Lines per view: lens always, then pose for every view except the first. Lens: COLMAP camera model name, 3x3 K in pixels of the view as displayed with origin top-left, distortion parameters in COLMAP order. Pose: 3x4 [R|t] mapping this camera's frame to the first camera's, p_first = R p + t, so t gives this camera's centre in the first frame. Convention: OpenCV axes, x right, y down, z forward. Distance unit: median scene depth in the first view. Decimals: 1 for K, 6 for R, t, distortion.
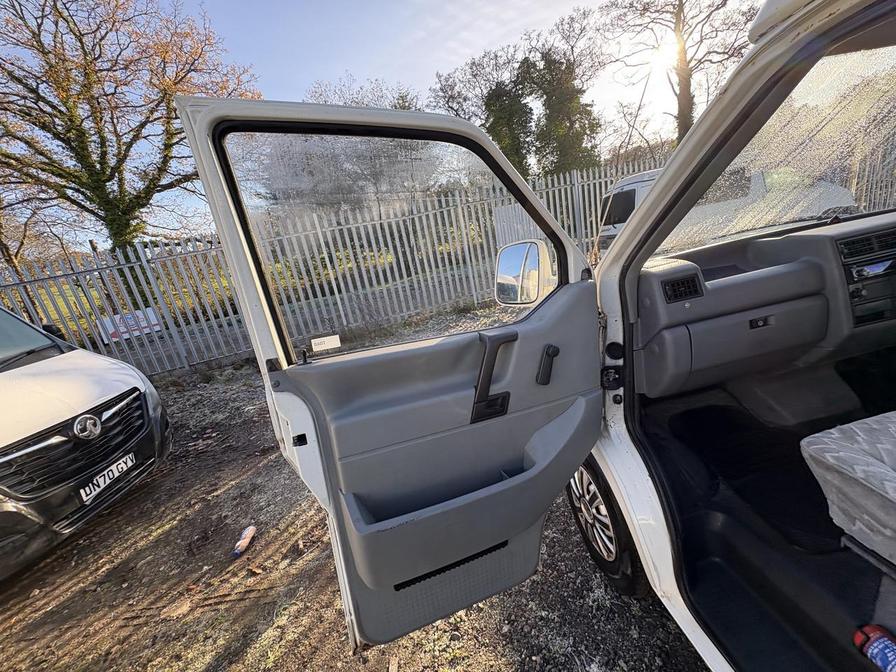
lens RADIAL K [[356.2, 0, 448.4], [0, 356.2, 337.0], [0, 0, 1]] dist [0.000384, -0.000282]
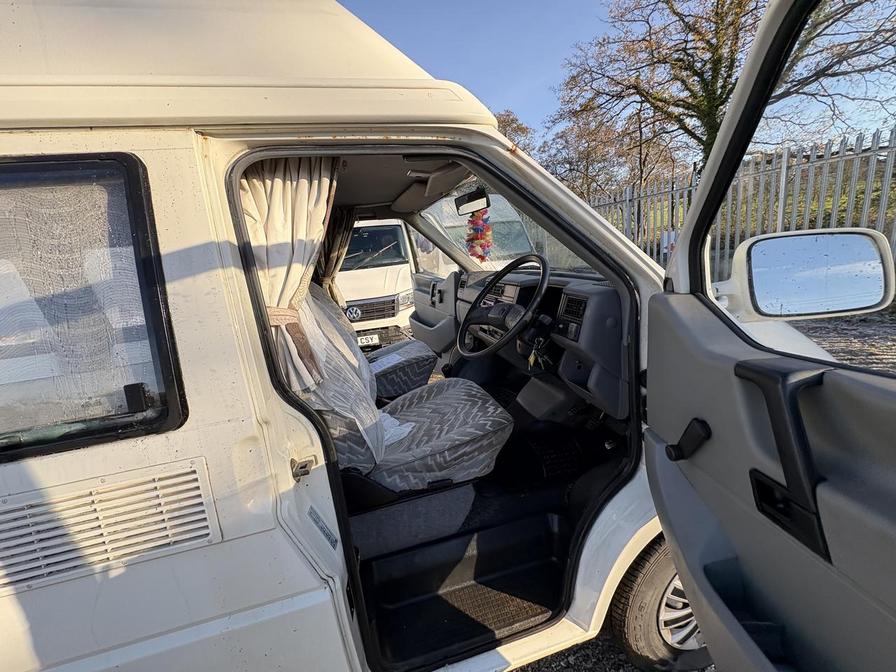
lens RADIAL K [[356.2, 0, 446.8], [0, 356.2, 334.4], [0, 0, 1]] dist [0.000384, -0.000282]
pose [[0.148015, 0.392051, -0.907958, 0.177984], [-0.180000, 0.913416, 0.365064, -0.041060], [0.972467, 0.109397, 0.205768, 0.033564]]
